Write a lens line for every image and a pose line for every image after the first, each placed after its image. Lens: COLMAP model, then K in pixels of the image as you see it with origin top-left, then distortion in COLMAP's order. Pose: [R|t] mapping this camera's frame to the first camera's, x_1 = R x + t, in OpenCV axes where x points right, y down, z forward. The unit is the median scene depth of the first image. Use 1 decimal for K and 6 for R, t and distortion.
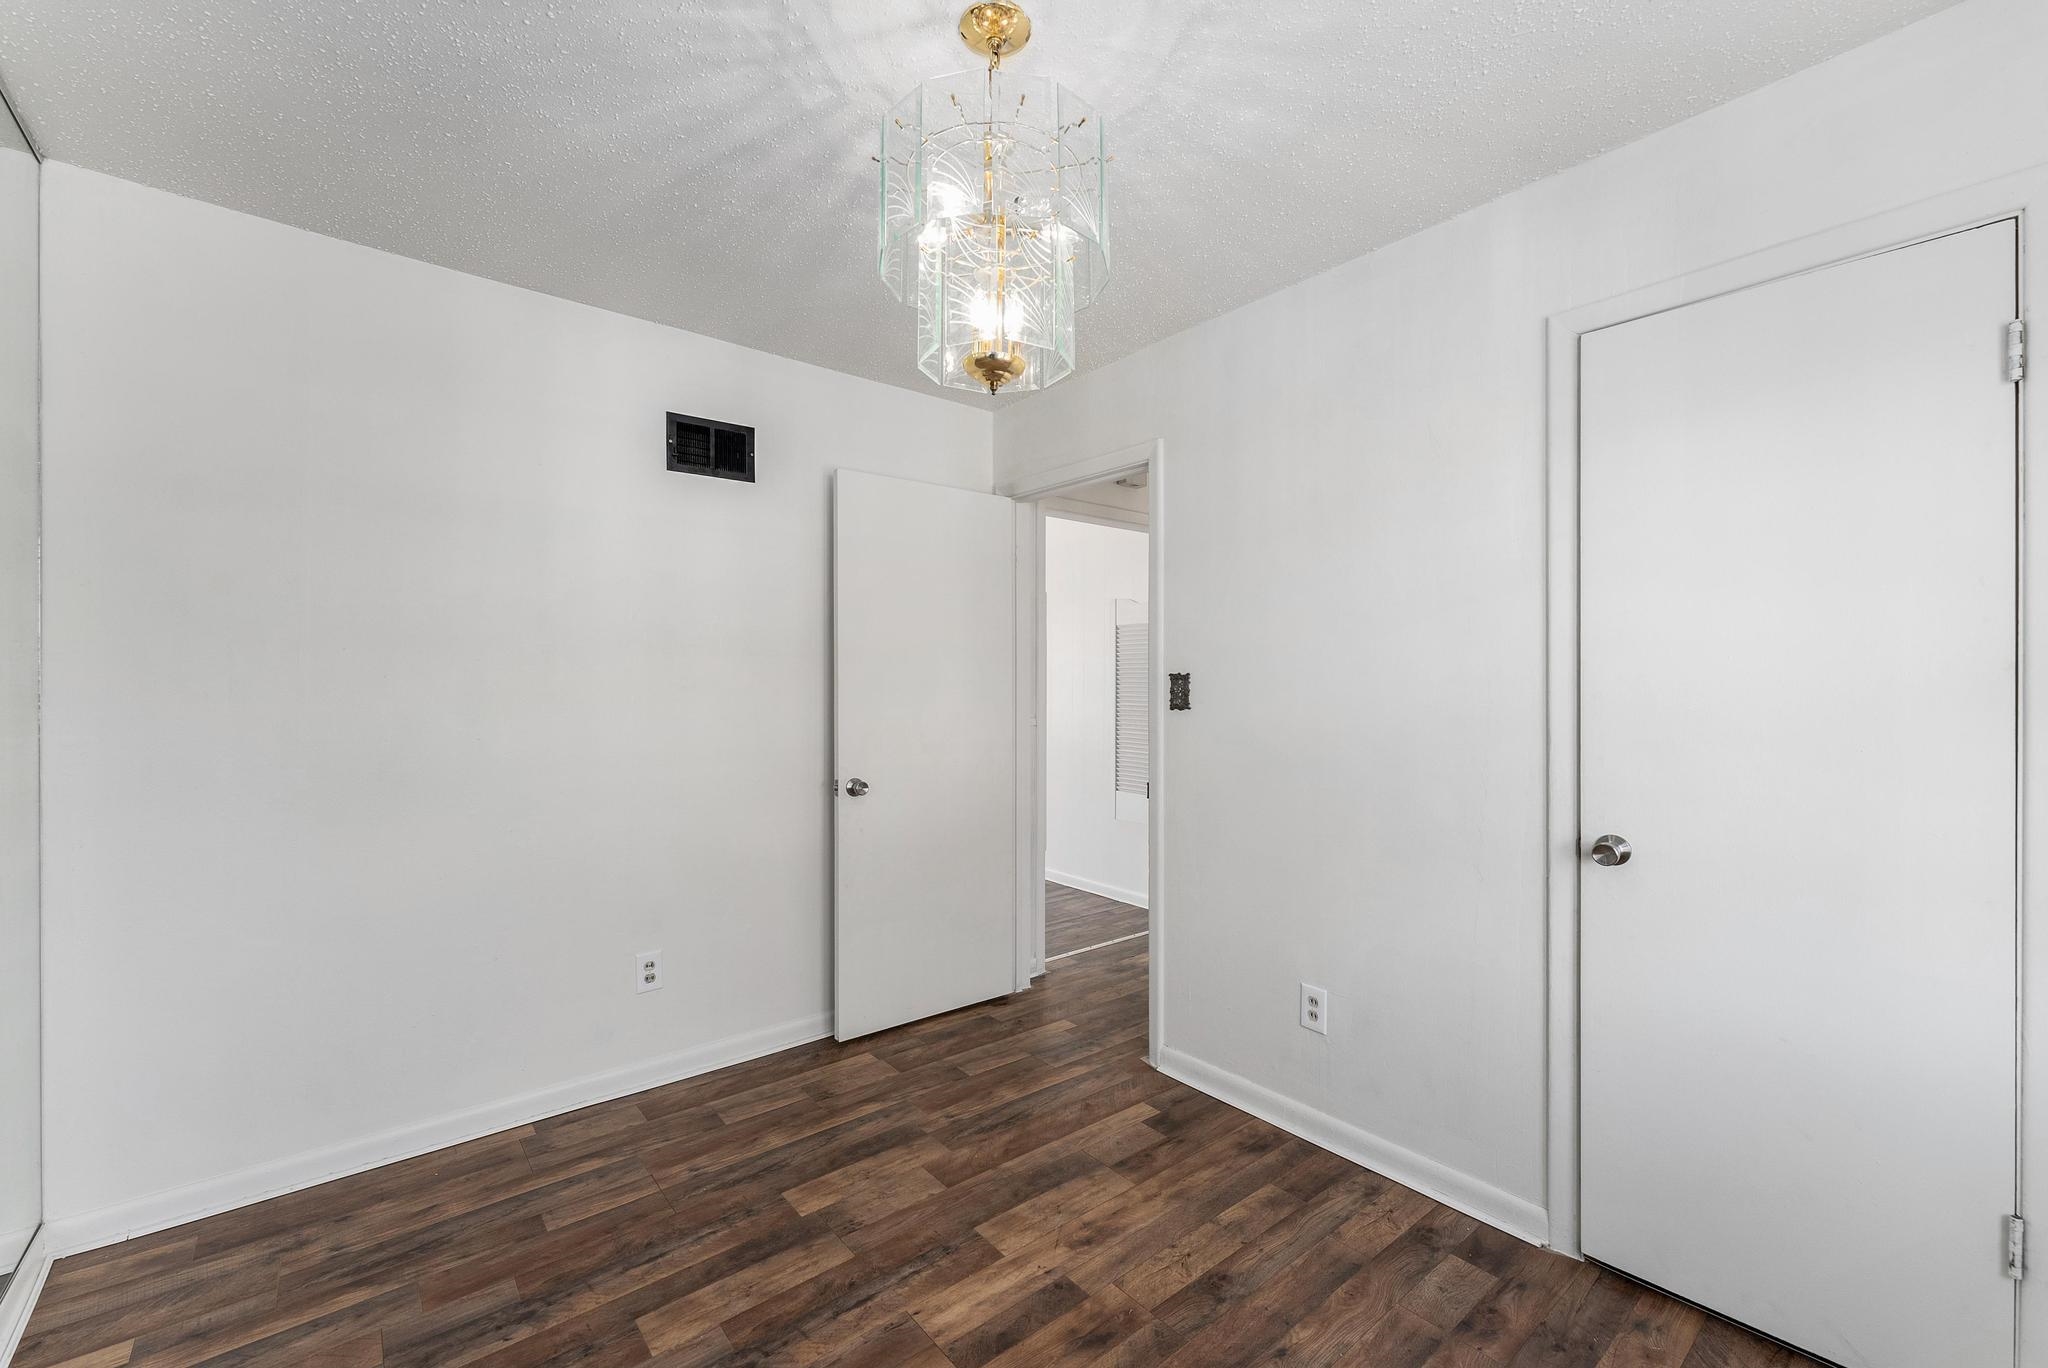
lens RADIAL K [[845.0, 0, 1030.8], [0, 845.0, 691.4], [0, 0, 1]] dist [0.009171, 0.000356]
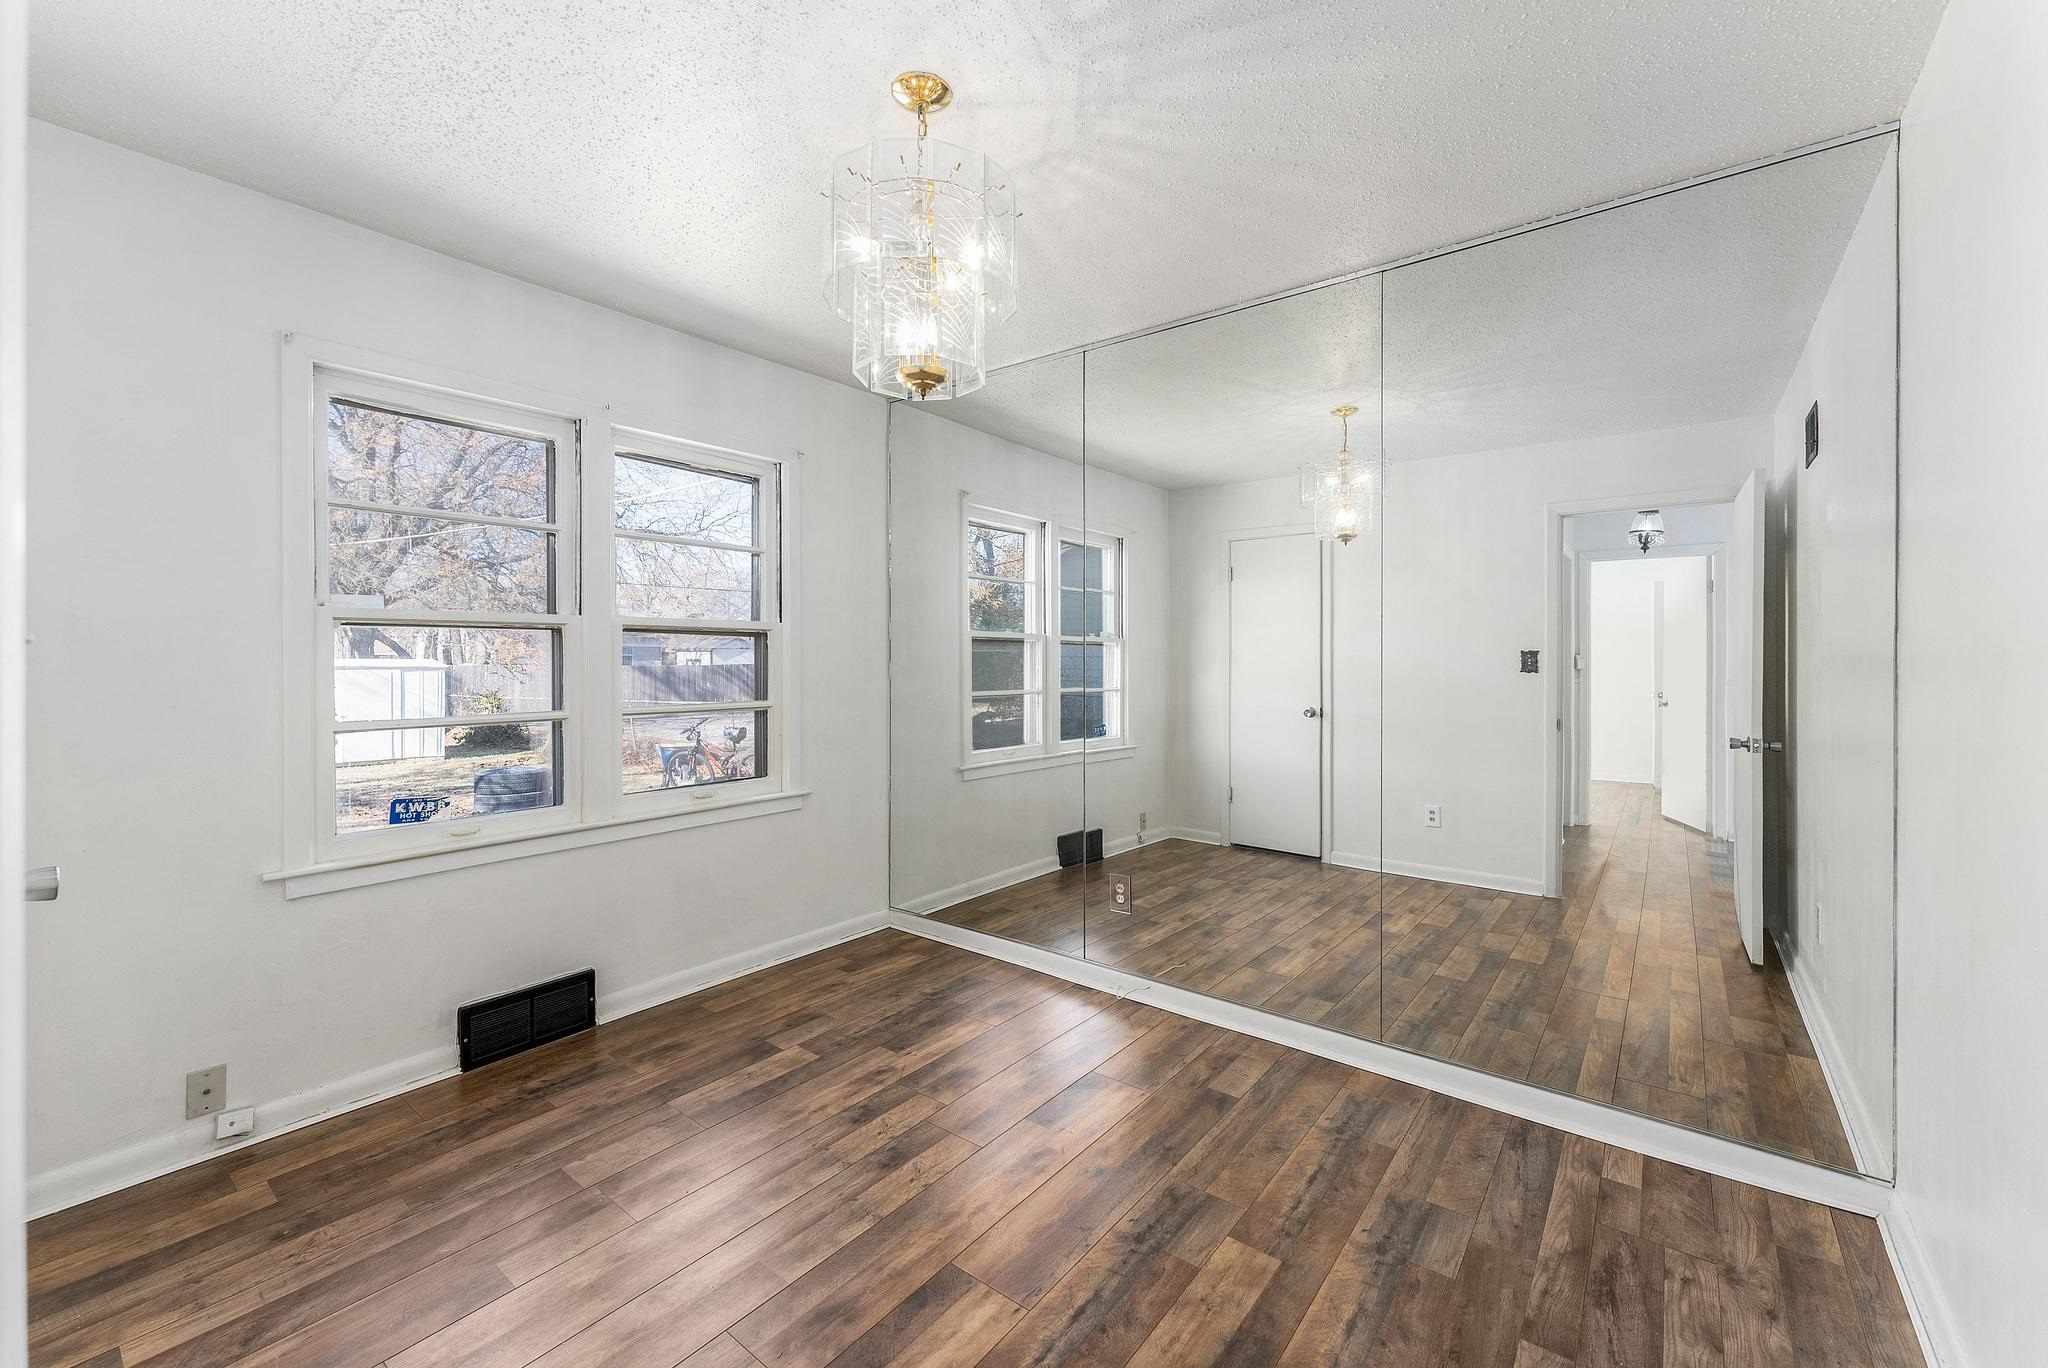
lens RADIAL K [[845.0, 0, 1020.9], [0, 845.0, 677.6], [0, 0, 1]] dist [0.009171, 0.000356]
pose [[-0.981464, 0.000888, -0.191645, 0.041232], [-0.002495, 0.999845, 0.017413, 0.013049], [0.191631, 0.017568, -0.981310, 1.911741]]
